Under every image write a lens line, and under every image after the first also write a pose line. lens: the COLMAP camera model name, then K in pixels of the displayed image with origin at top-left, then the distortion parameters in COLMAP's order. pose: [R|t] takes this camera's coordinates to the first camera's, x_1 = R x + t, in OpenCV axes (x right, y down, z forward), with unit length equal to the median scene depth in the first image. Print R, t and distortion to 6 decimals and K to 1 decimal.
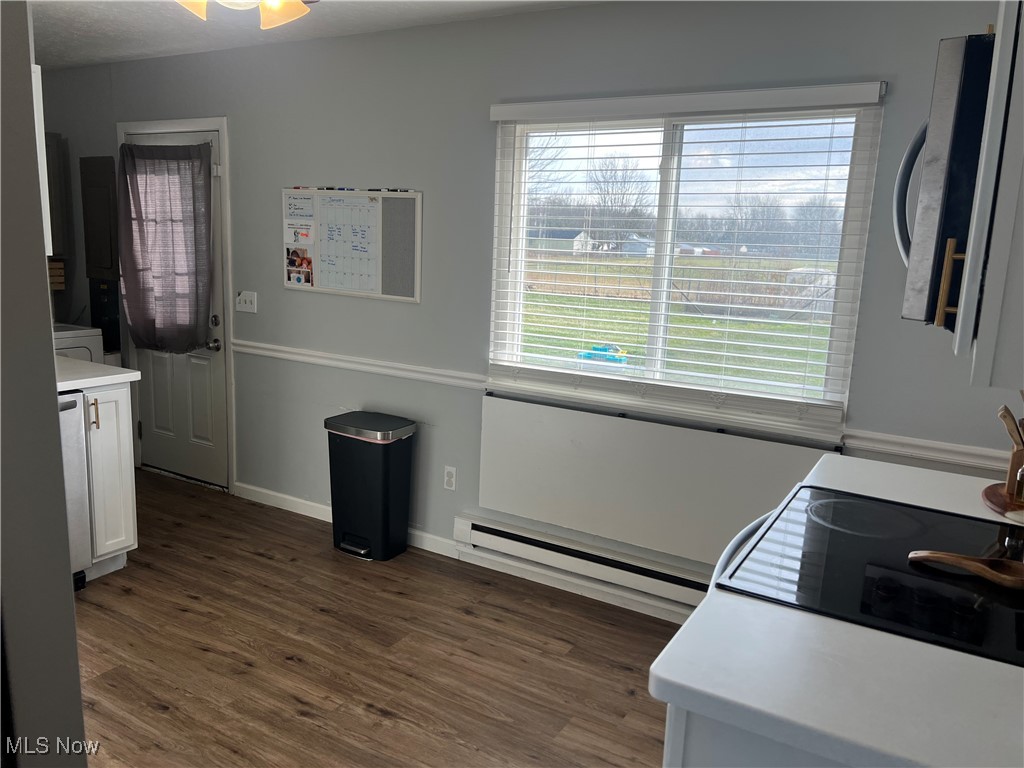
lens RADIAL K [[766.5, 0, 509.4], [0, 766.5, 381.8], [0, 0, 1]] dist [0.047052, -0.062182]
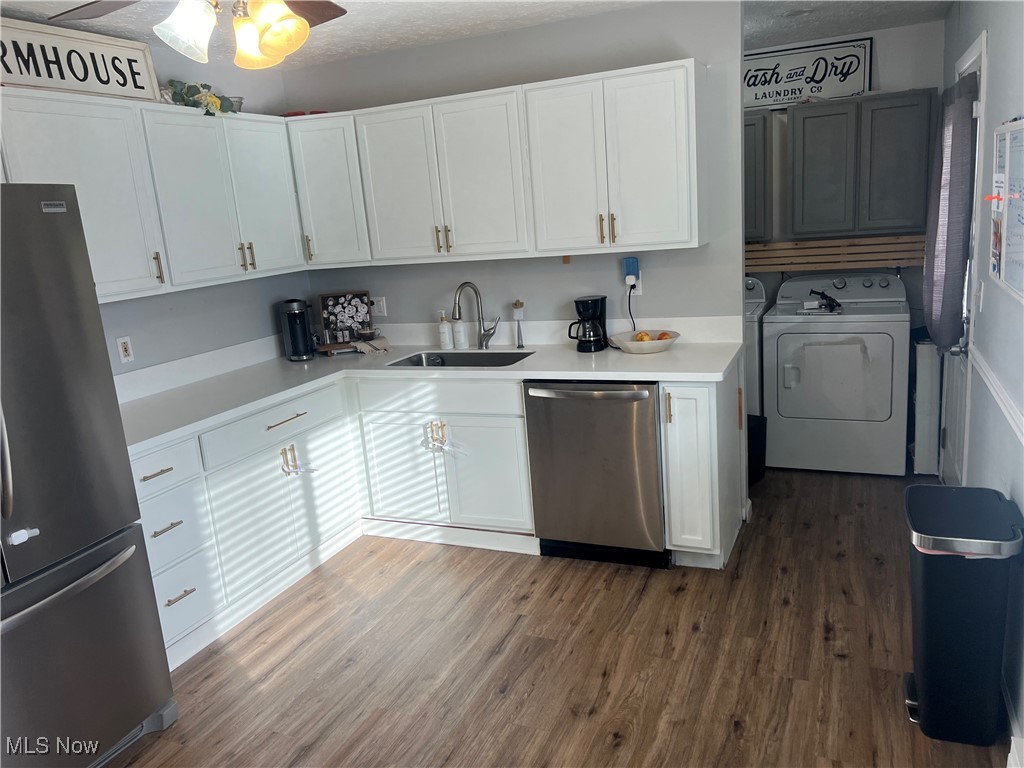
lens RADIAL K [[766.5, 0, 508.9], [0, 766.5, 380.3], [0, 0, 1]] dist [0.047052, -0.062182]
pose [[0.122604, 0.164571, -0.978716, 0.414210], [-0.091673, 0.983818, 0.153945, -0.129061], [0.988213, 0.070847, 0.135707, 0.657010]]
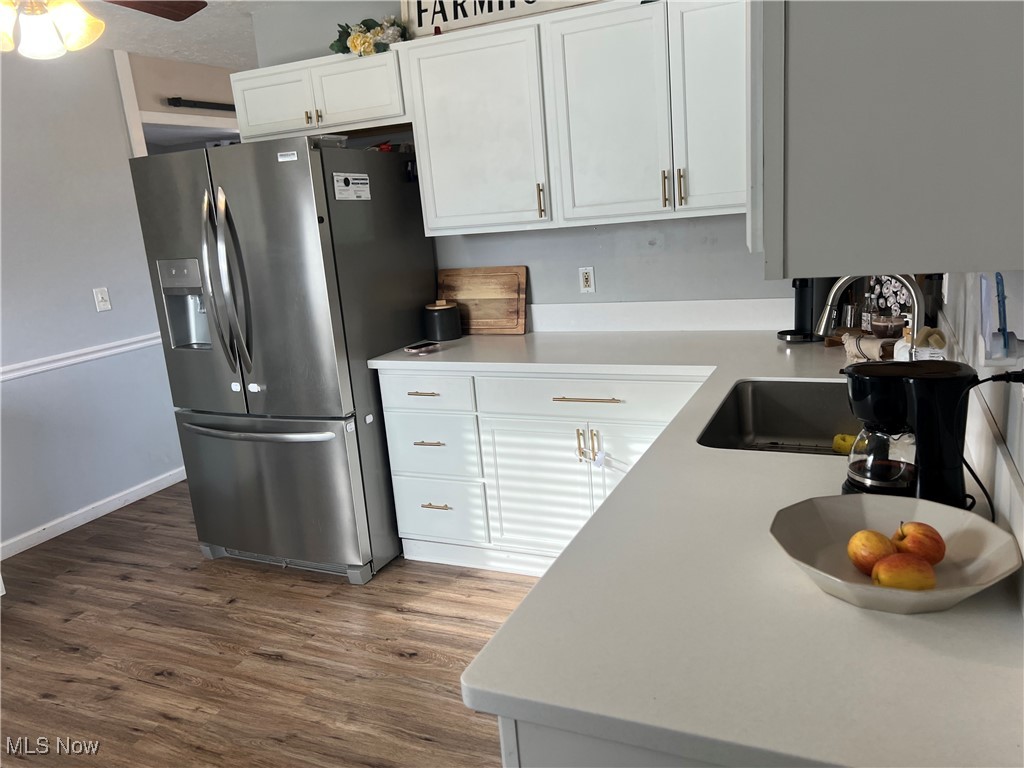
lens RADIAL K [[766.5, 0, 514.4], [0, 766.5, 391.1], [0, 0, 1]] dist [0.047052, -0.062182]
pose [[-0.992368, 0.066076, -0.104115, -0.496614], [0.018768, 0.915415, 0.402074, -0.243981], [0.121876, 0.397052, -0.909668, 1.285794]]
